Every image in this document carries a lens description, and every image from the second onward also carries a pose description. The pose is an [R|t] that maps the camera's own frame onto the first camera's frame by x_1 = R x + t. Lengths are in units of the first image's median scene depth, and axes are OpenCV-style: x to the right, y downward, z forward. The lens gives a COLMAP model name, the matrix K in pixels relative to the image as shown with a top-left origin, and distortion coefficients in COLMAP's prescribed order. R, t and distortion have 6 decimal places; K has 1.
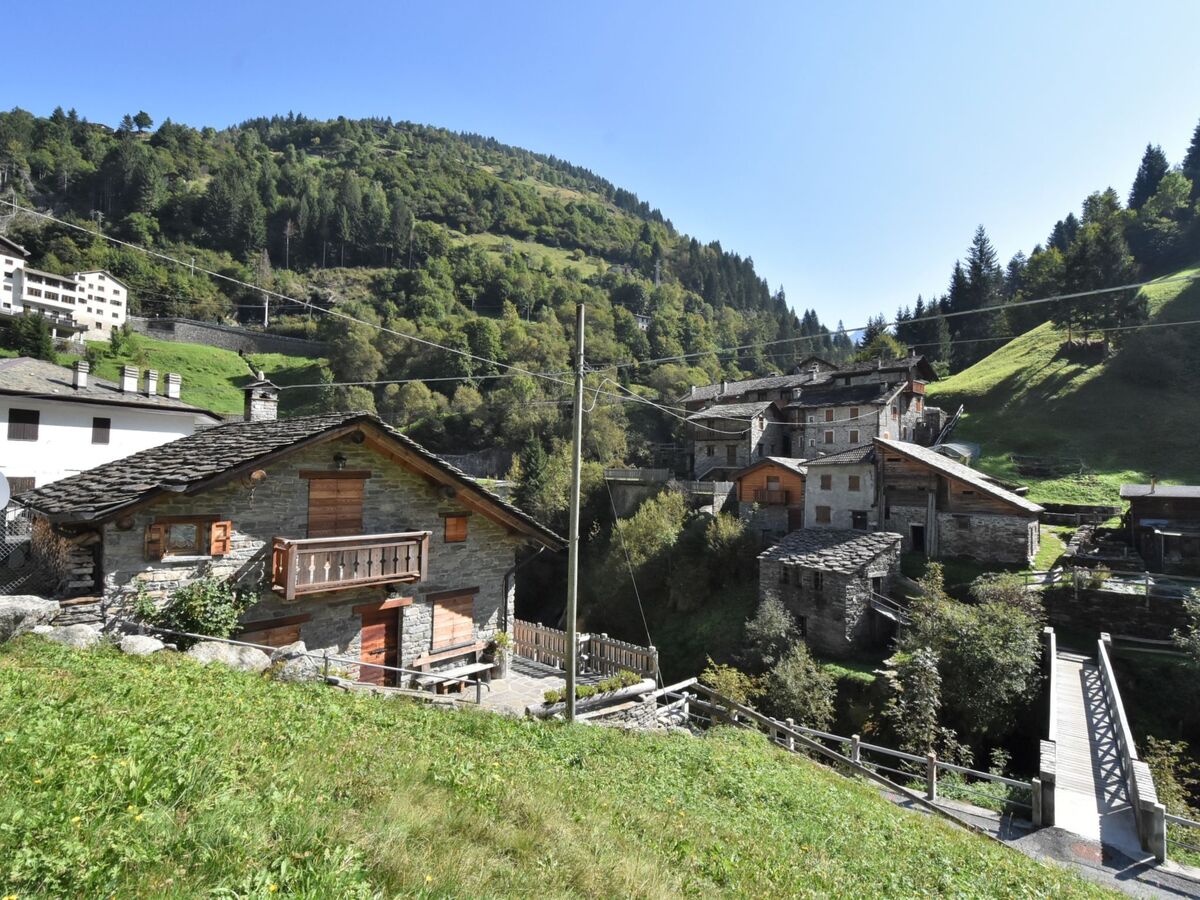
lens RADIAL K [[605.8, 0, 605.0], [0, 605.8, 449.3], [0, 0, 1]] dist [0.005352, -0.007158]
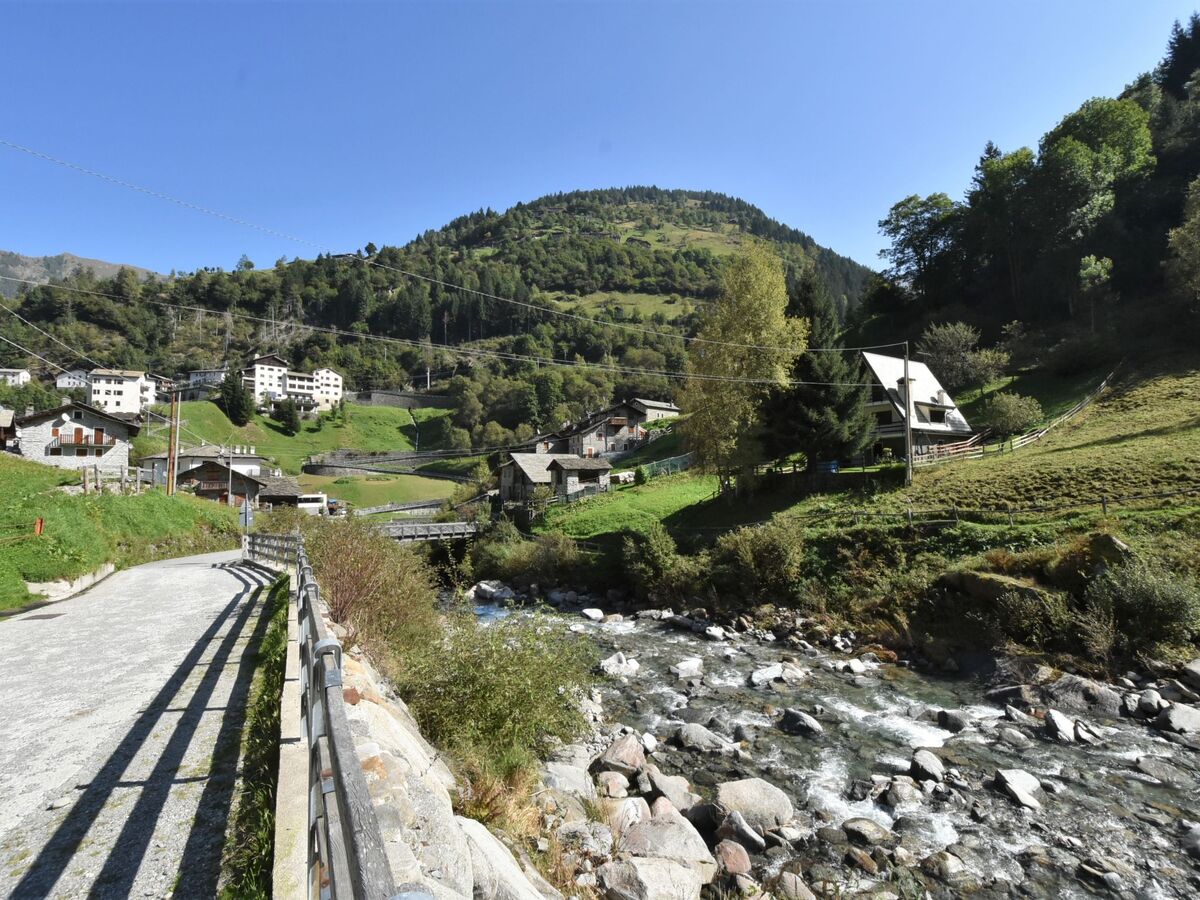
lens RADIAL K [[592.1, 0, 605.9], [0, 592.1, 446.3], [0, 0, 1]] dist [0.008395, -0.008636]
pose [[0.940758, -0.056579, -0.334325, 0.347475], [0.045533, 0.998130, -0.040790, 0.014100], [0.336008, 0.023150, 0.941575, -0.216267]]
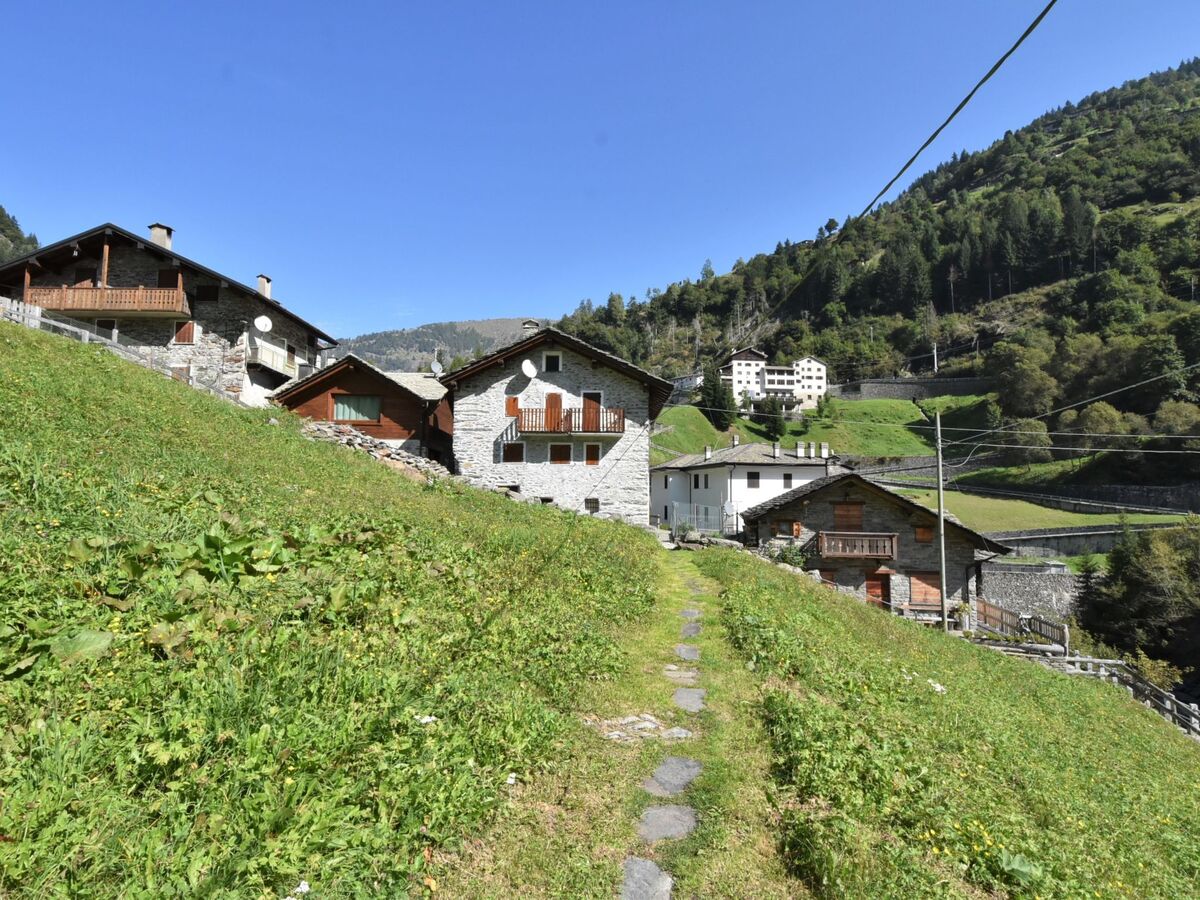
lens RADIAL K [[605.8, 0, 605.0], [0, 605.8, 449.3], [0, 0, 1]] dist [0.005352, -0.007158]
pose [[0.504321, -0.084752, -0.859347, 0.062427], [0.032884, 0.996335, -0.078964, -0.000261], [0.862890, 0.011564, 0.505260, -0.050774]]
